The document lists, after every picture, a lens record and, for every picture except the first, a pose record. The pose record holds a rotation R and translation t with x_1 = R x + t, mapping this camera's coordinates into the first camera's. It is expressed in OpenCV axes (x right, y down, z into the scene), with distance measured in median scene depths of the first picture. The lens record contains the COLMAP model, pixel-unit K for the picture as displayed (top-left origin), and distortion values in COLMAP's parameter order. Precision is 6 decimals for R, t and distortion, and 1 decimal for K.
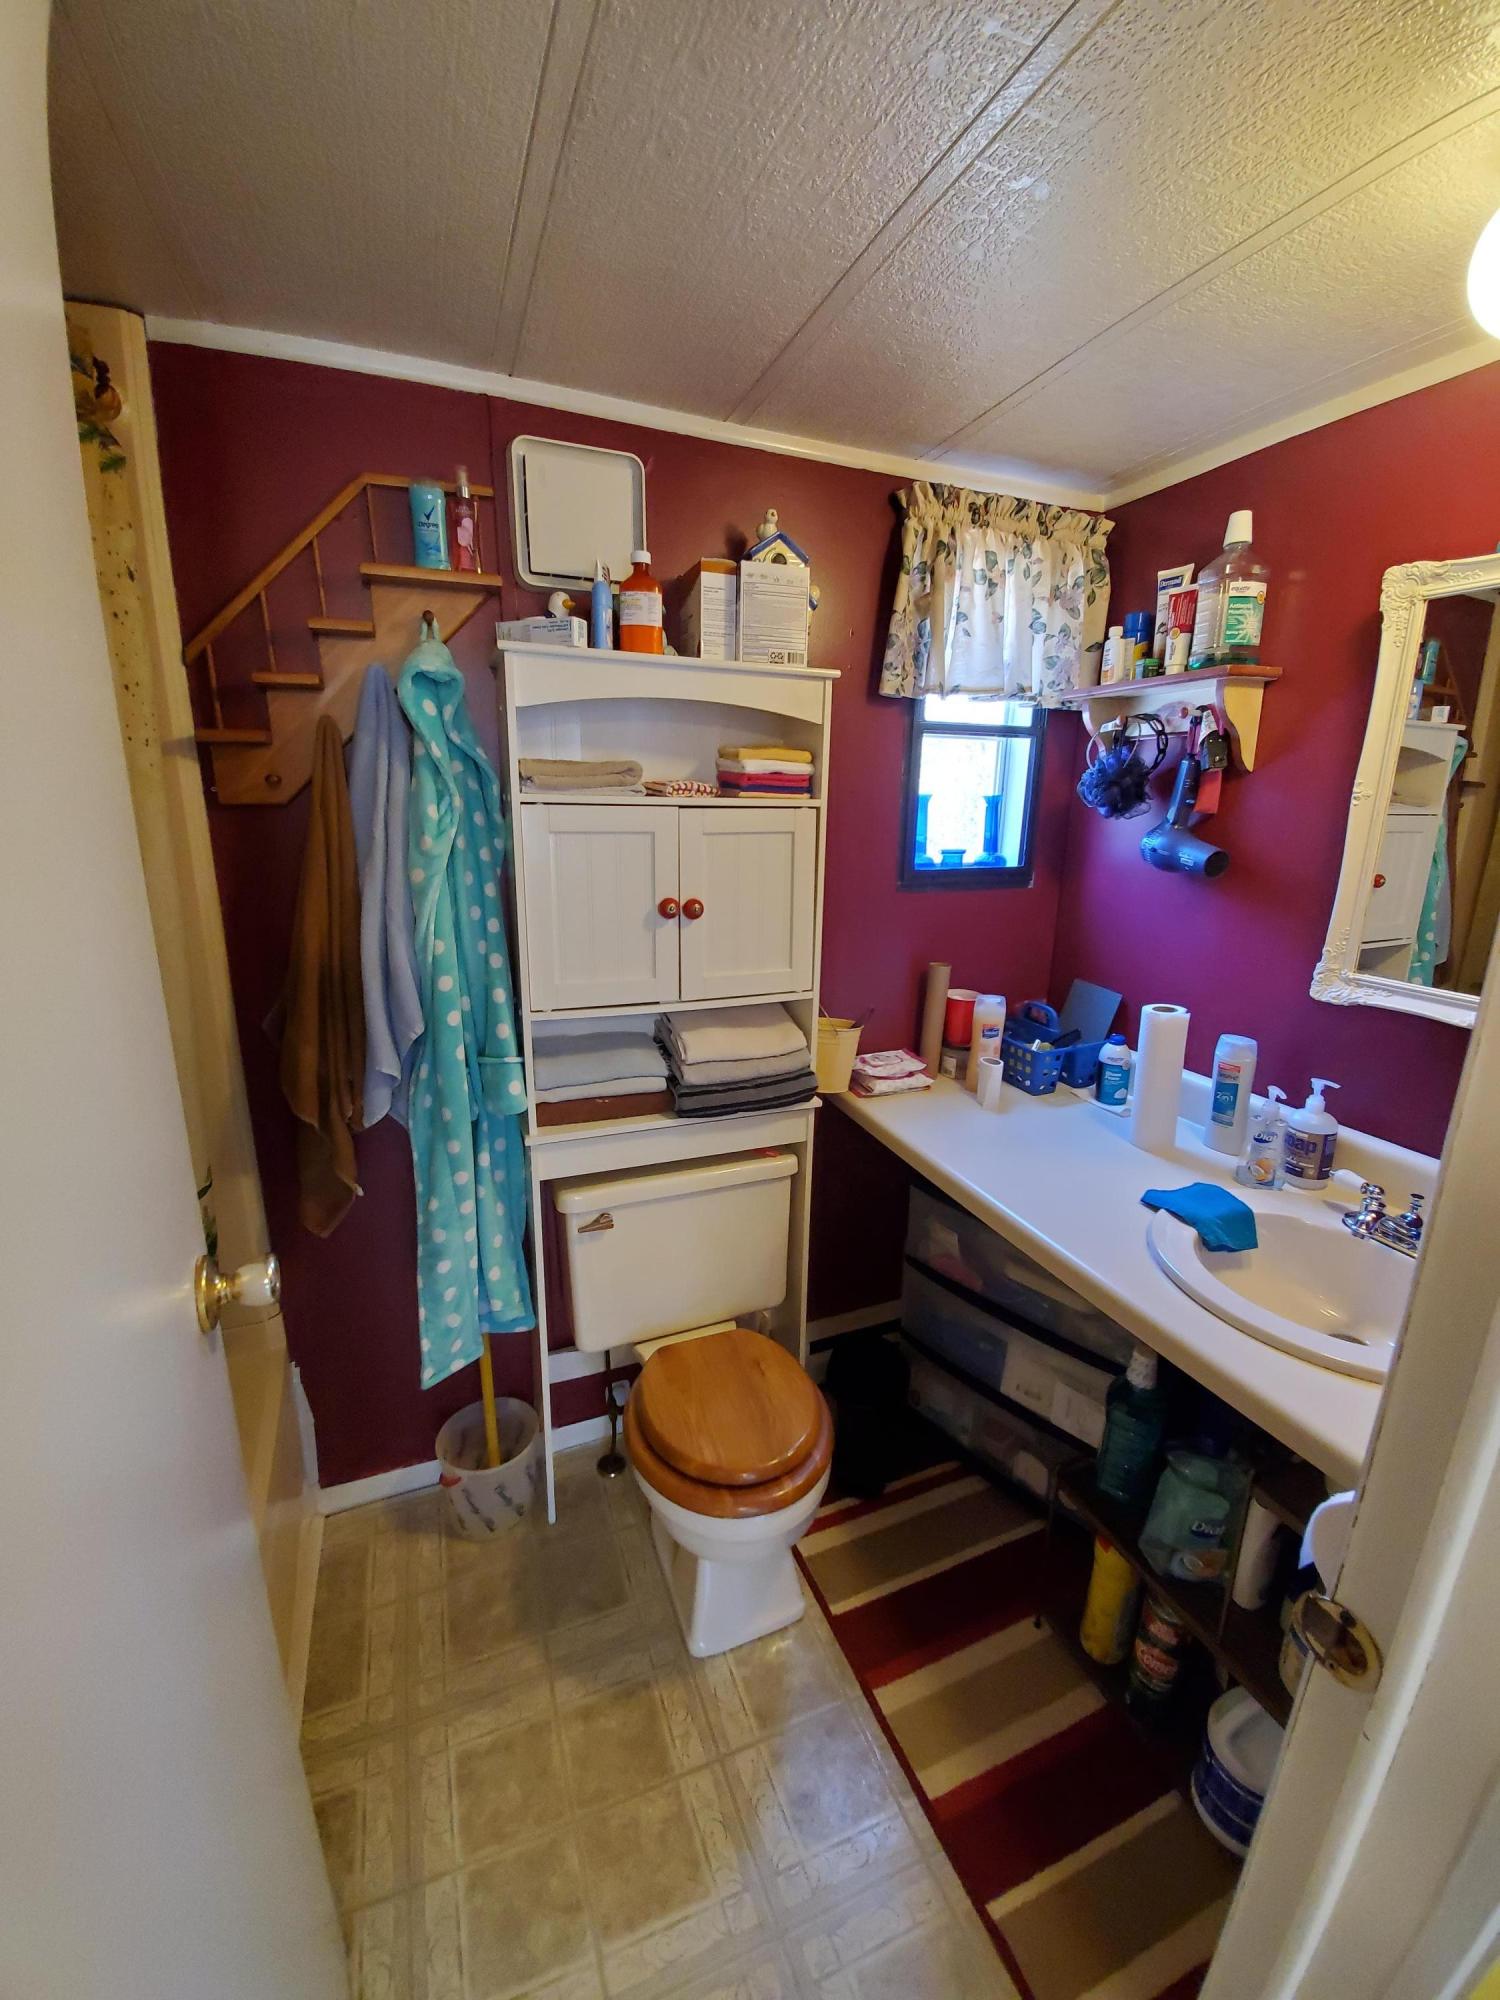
lens RADIAL K [[794.2, 0, 750.0], [0, 794.2, 1000.0], [0, 0, 1]] dist [-0.000056, -0.011082]
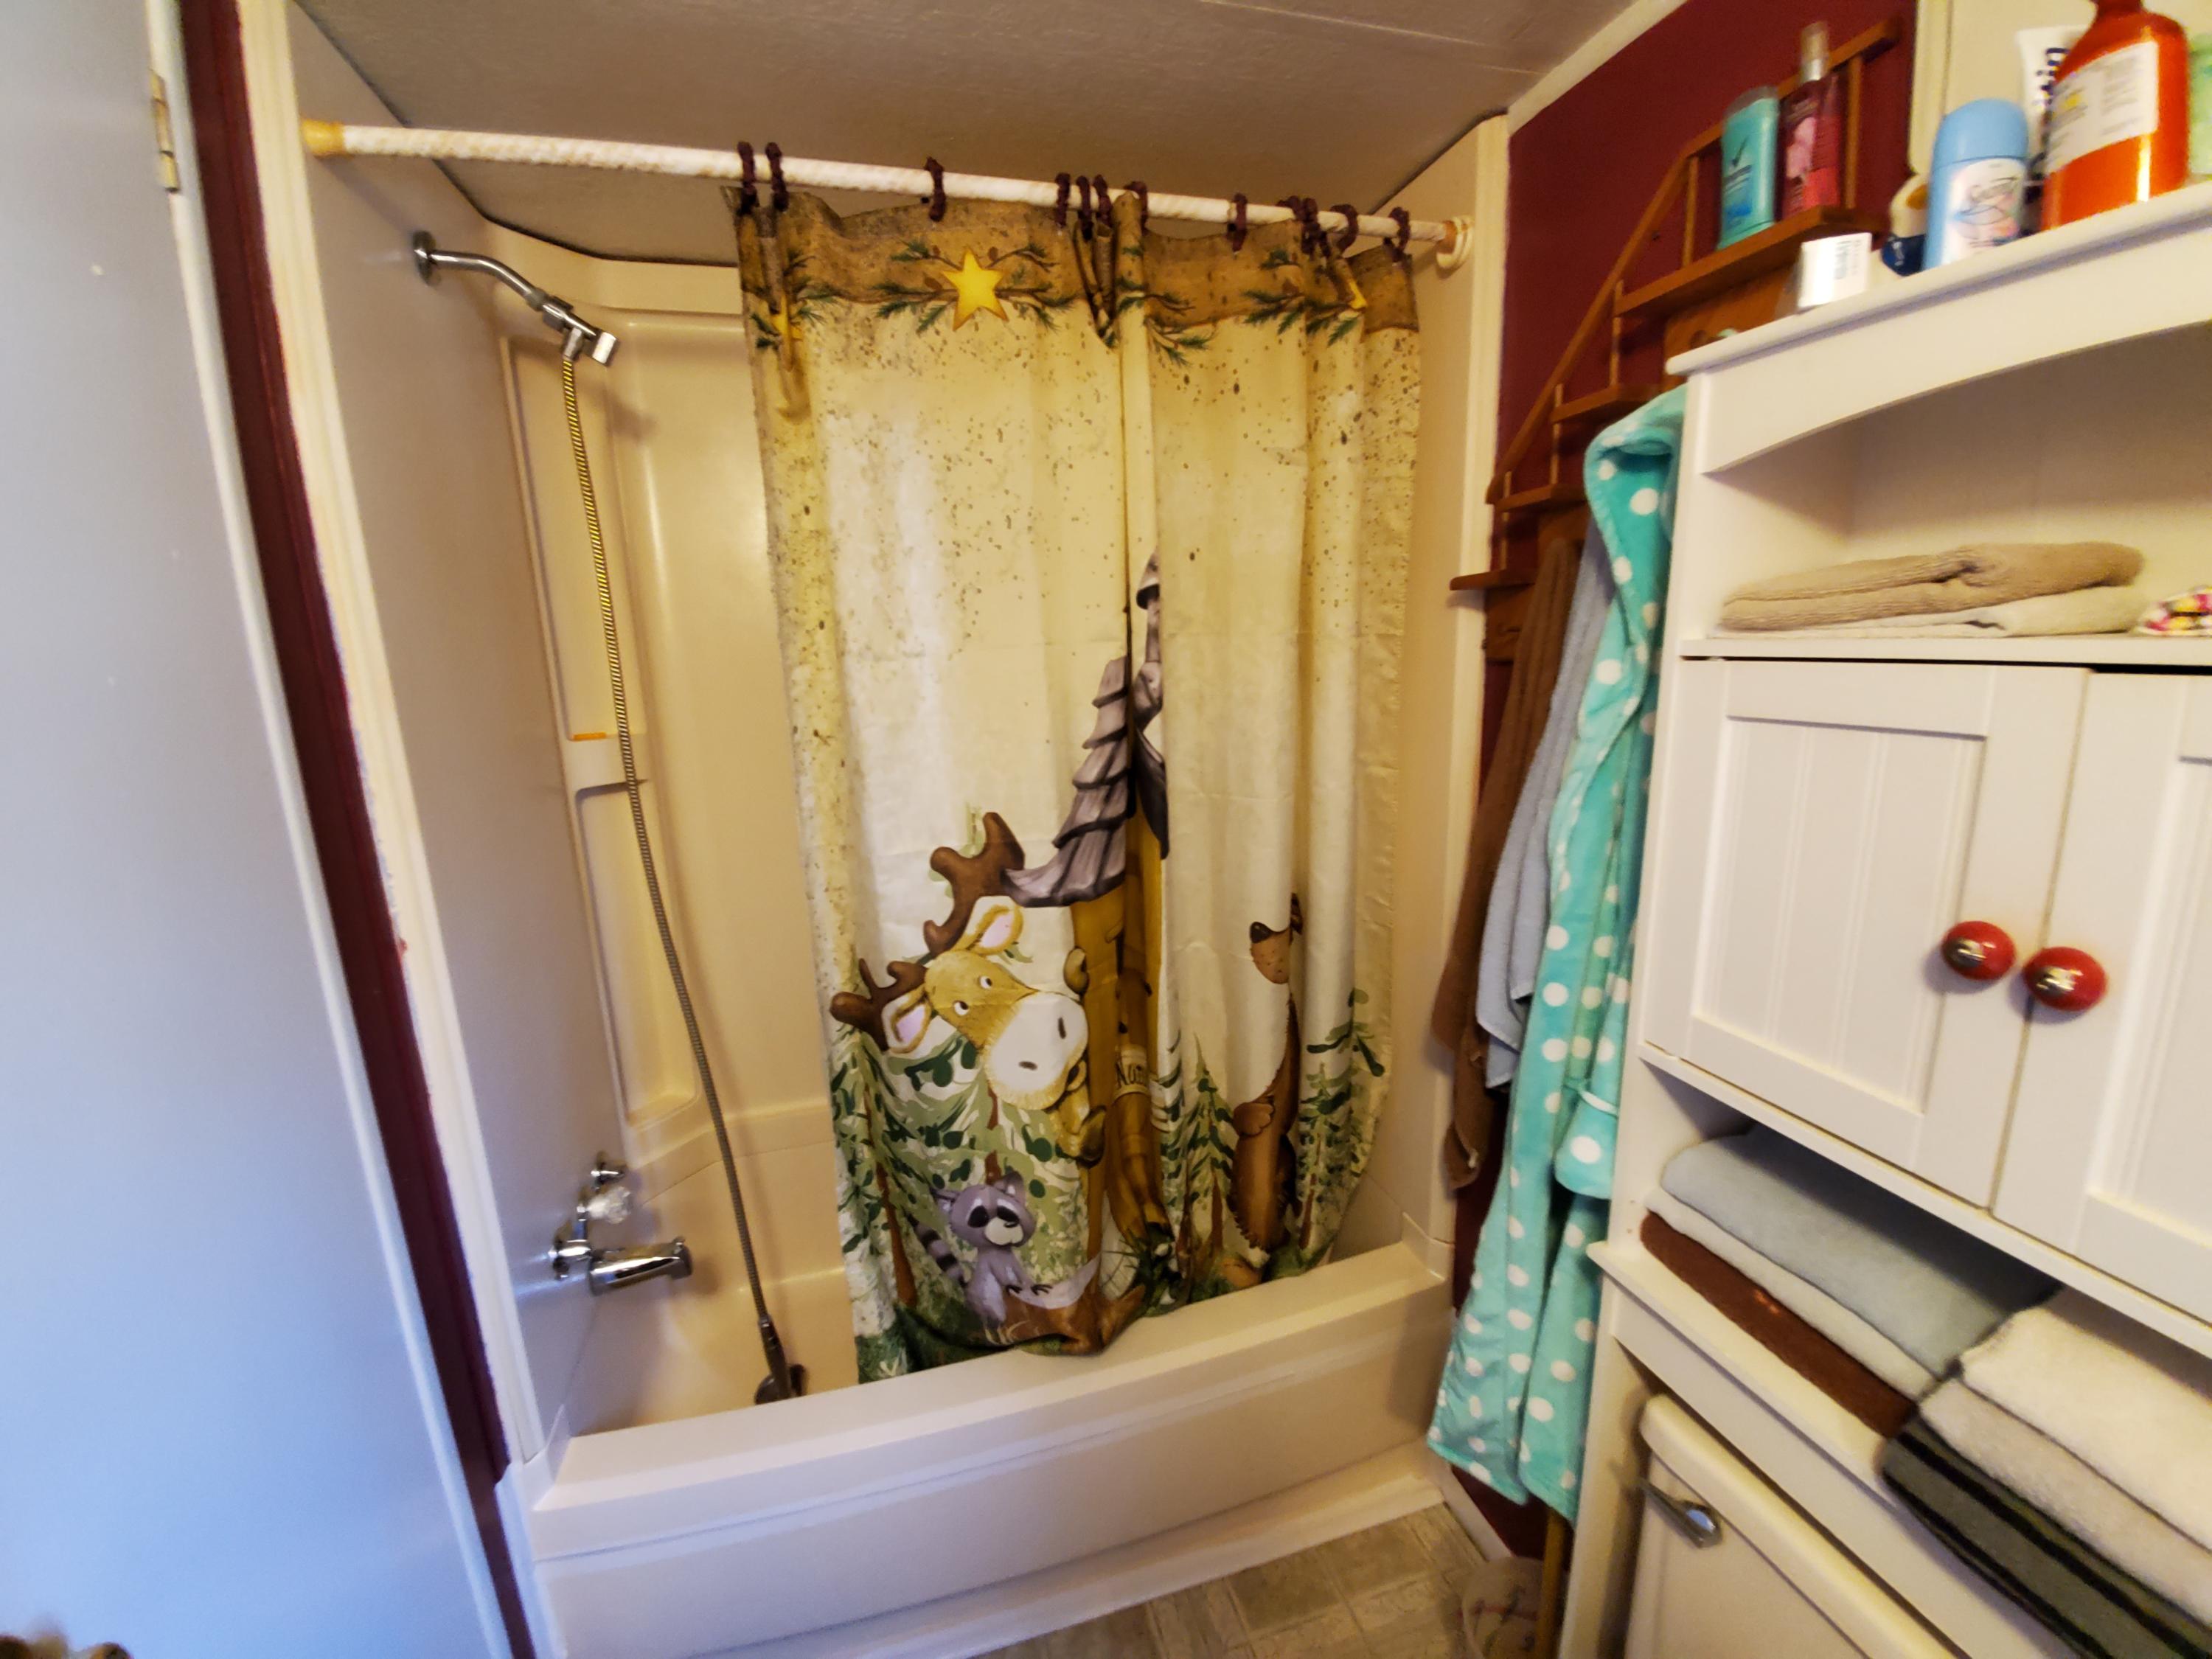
lens RADIAL K [[878.4, 0, 1106.0], [0, 878.4, 829.5], [0, 0, 1]] dist [-0.000056, -0.011082]
pose [[-0.119515, 0.190059, -0.974471, 0.329050], [-0.208576, 0.954796, 0.211802, -0.177146], [0.970676, 0.228565, -0.074471, 0.675367]]
